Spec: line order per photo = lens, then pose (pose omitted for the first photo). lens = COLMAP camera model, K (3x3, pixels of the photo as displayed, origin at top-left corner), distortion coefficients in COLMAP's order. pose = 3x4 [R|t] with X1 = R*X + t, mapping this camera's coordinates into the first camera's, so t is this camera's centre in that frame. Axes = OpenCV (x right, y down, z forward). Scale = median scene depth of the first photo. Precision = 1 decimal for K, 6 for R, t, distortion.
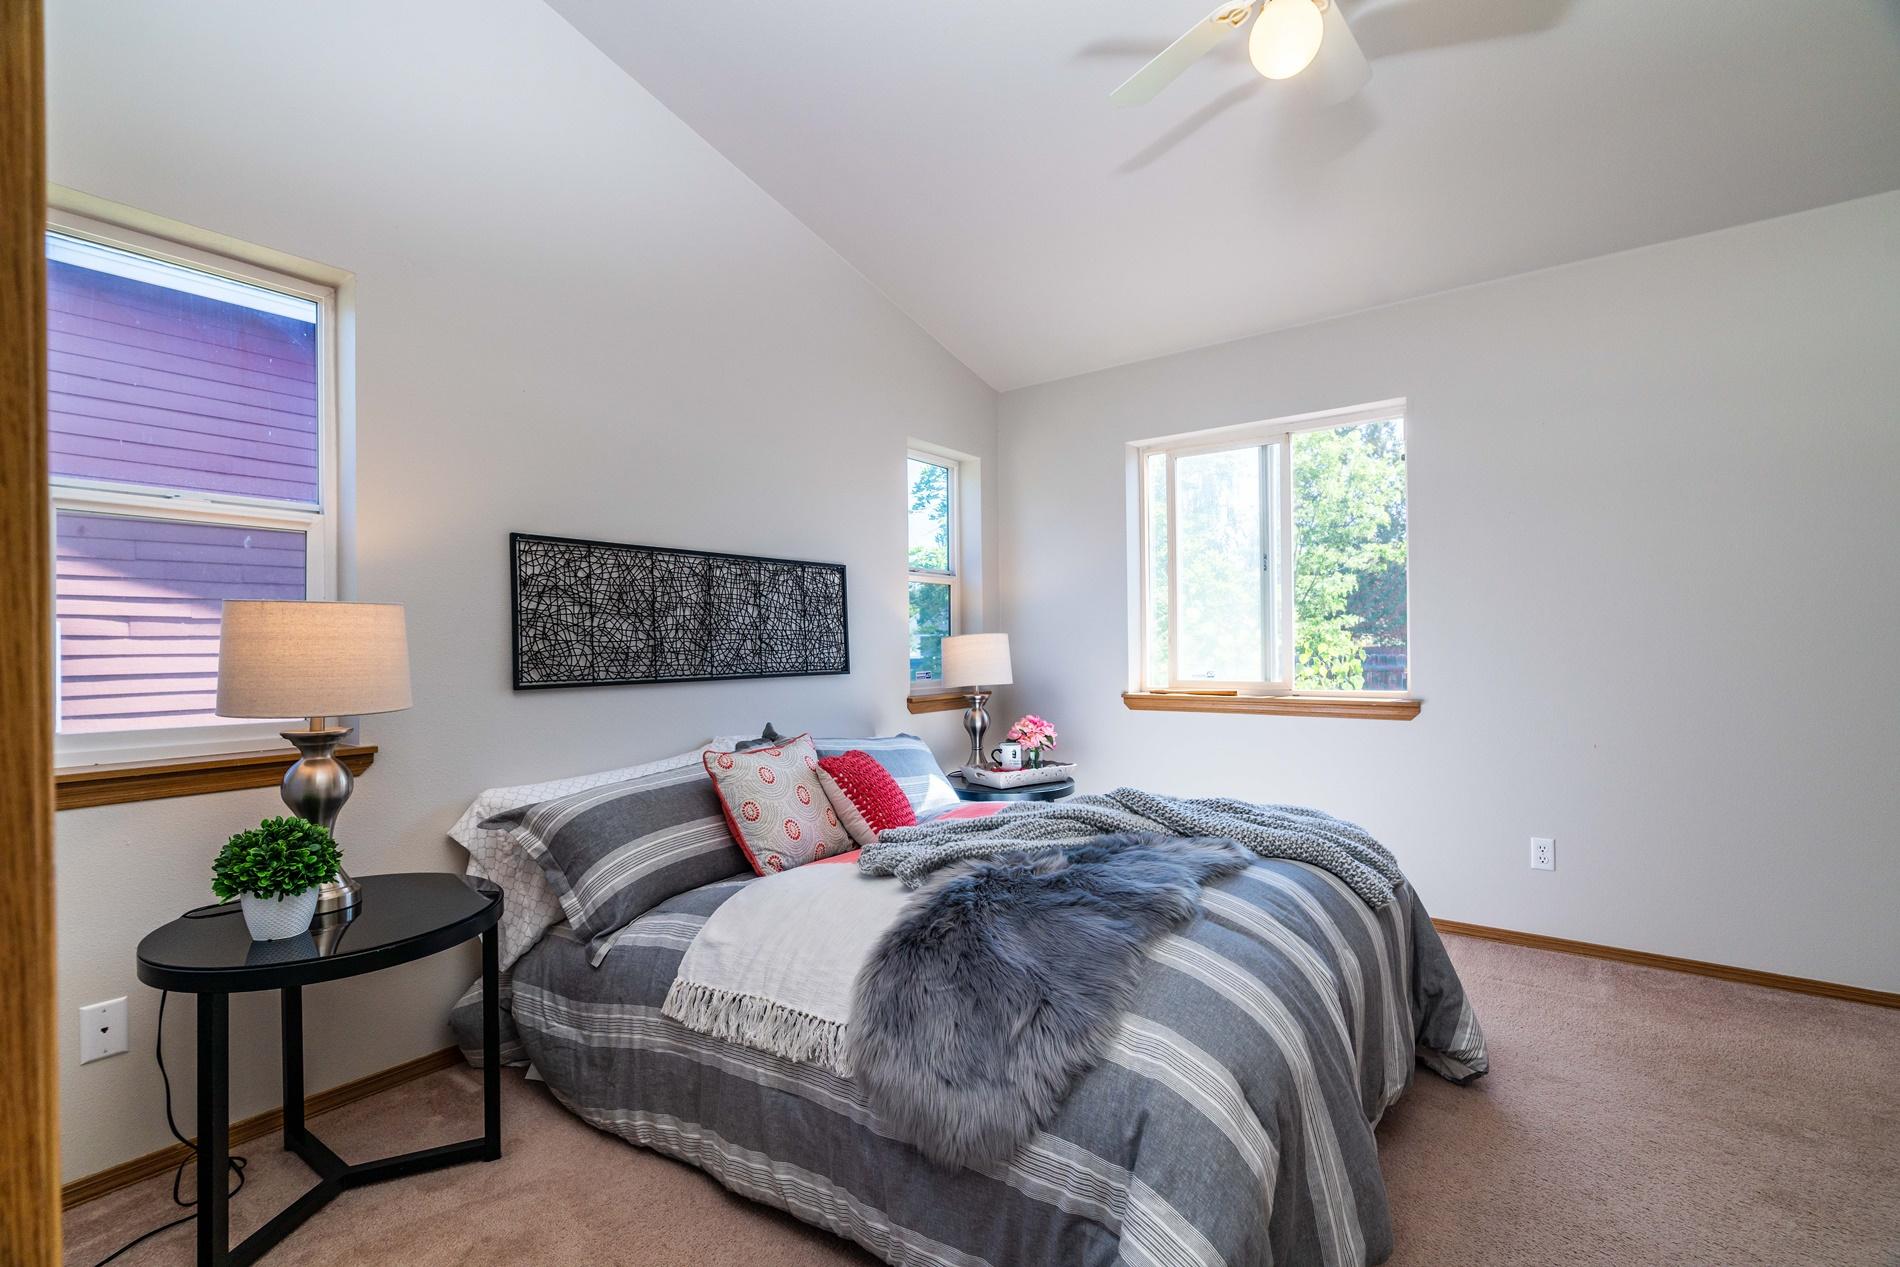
lens RADIAL K [[852.5, 0, 950.0], [0, 852.5, 633.5], [0, 0, 1]] dist [0.000088, 0.000082]
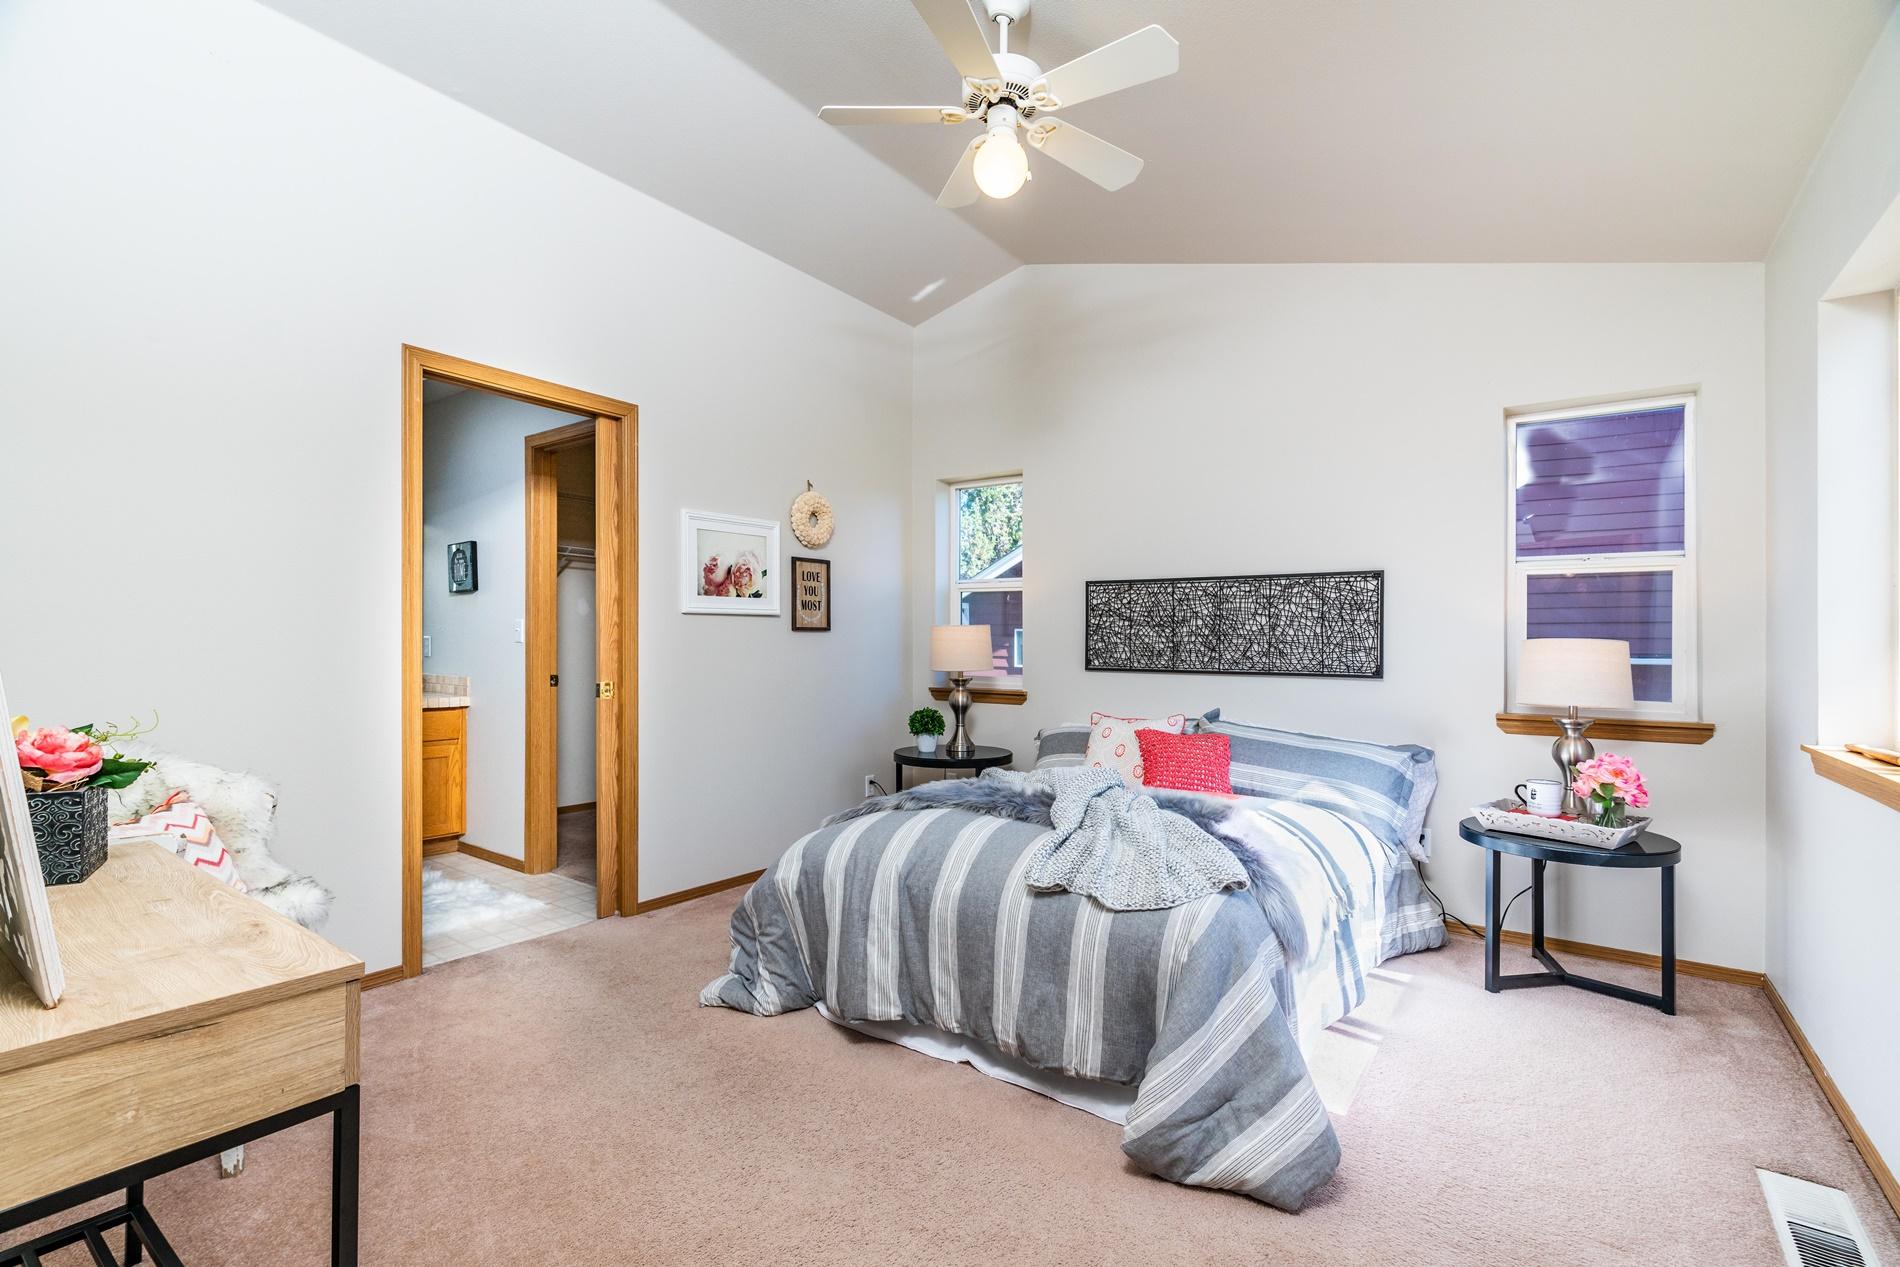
lens RADIAL K [[852.5, 0, 950.0], [0, 852.5, 633.5], [0, 0, 1]] dist [0.000088, 0.000082]
pose [[0.005855, -0.002250, -0.999980, 1.084834], [-0.000603, 0.999997, -0.002253, -0.004472], [0.999983, 0.000617, 0.005853, 0.607385]]
